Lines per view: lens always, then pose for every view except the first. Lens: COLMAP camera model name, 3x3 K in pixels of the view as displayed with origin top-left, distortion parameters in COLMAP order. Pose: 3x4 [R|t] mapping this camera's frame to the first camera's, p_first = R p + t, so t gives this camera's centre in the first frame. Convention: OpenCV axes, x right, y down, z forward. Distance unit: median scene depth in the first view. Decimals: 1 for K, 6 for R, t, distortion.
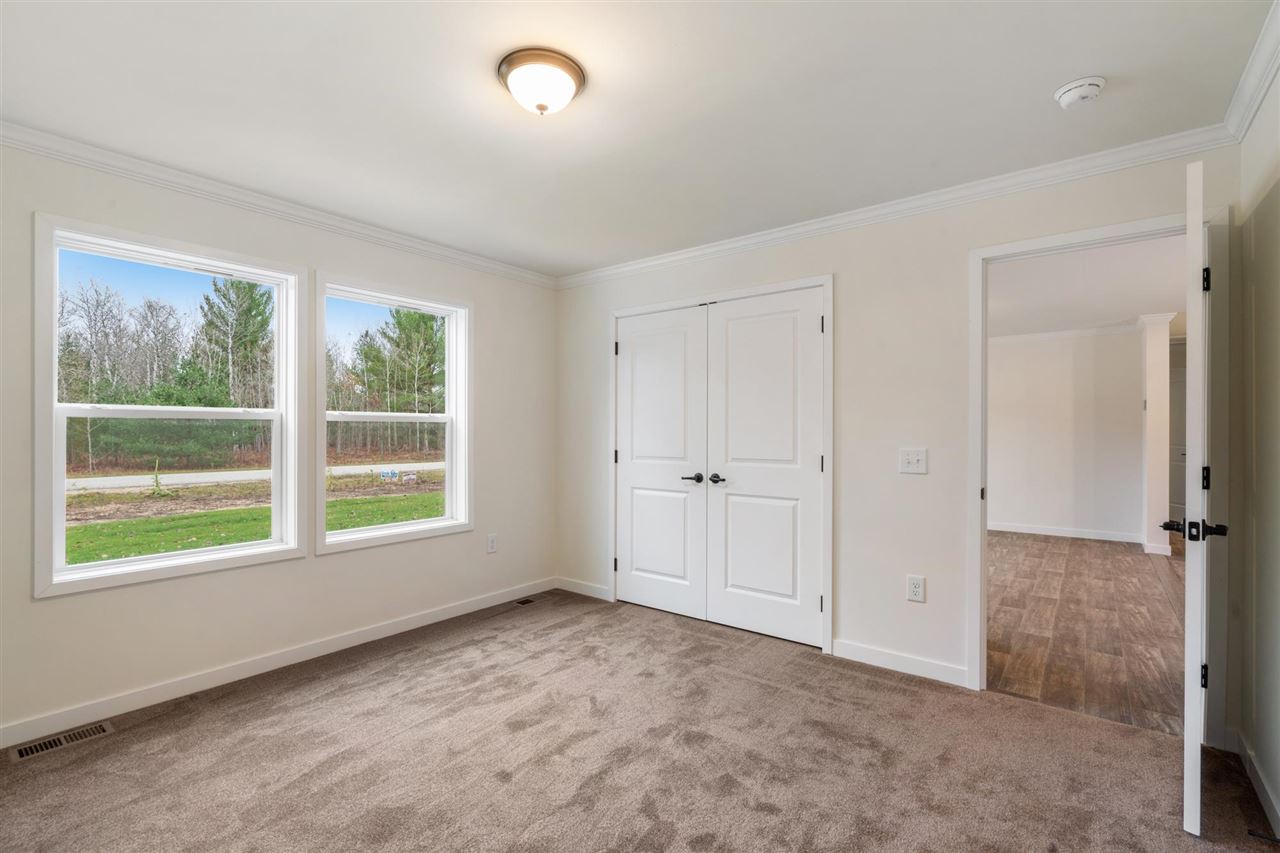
lens RADIAL K [[574.9, 0, 640.0], [0, 574.9, 426.5], [0, 0, 1]] dist [-0.000912, -0.000495]
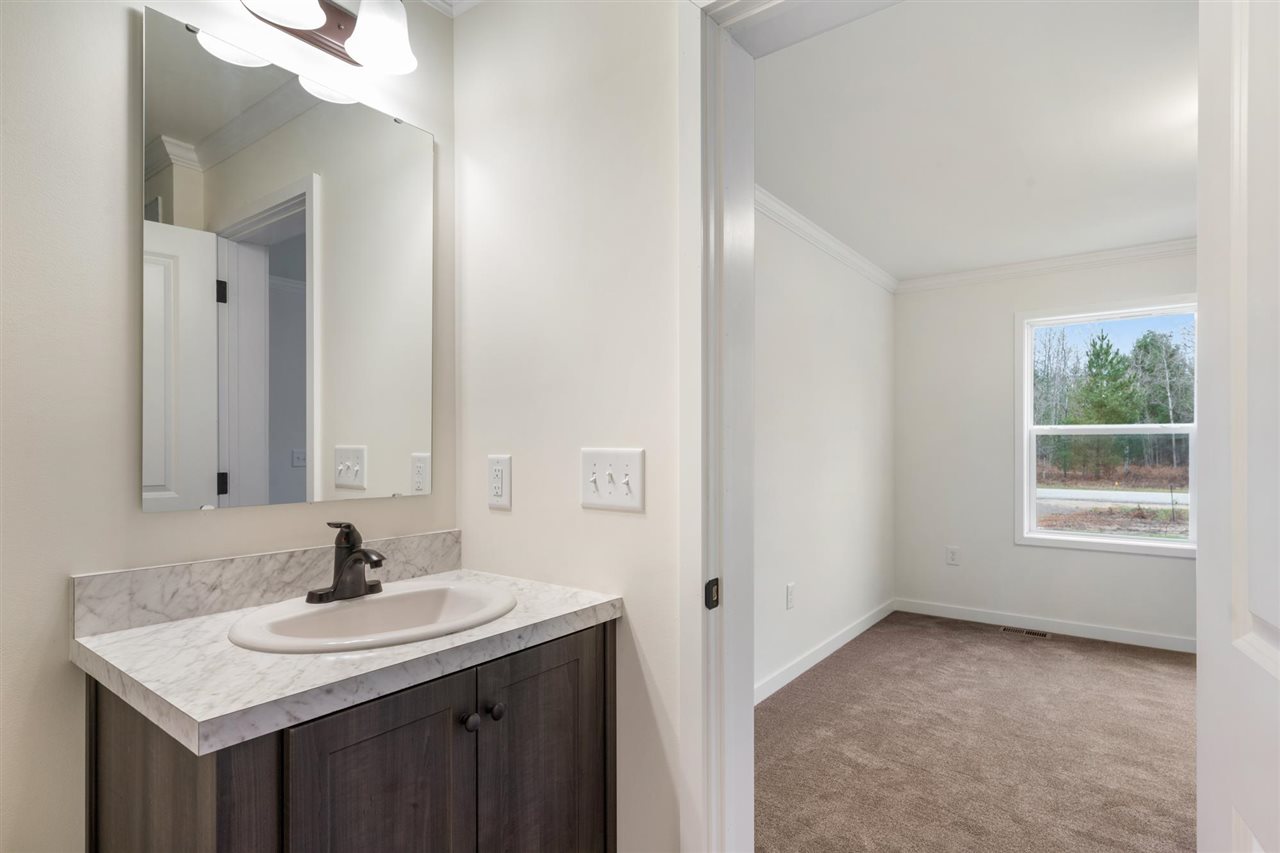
lens RADIAL K [[650.6, 0, 642.7], [0, 650.6, 449.6], [0, 0, 1]] dist [0.001975, 0.000445]
pose [[0.020554, 0.001047, -0.999788, 0.792213], [0.004002, 0.999991, 0.001130, 0.019030], [0.999781, -0.004025, 0.020549, -0.118239]]
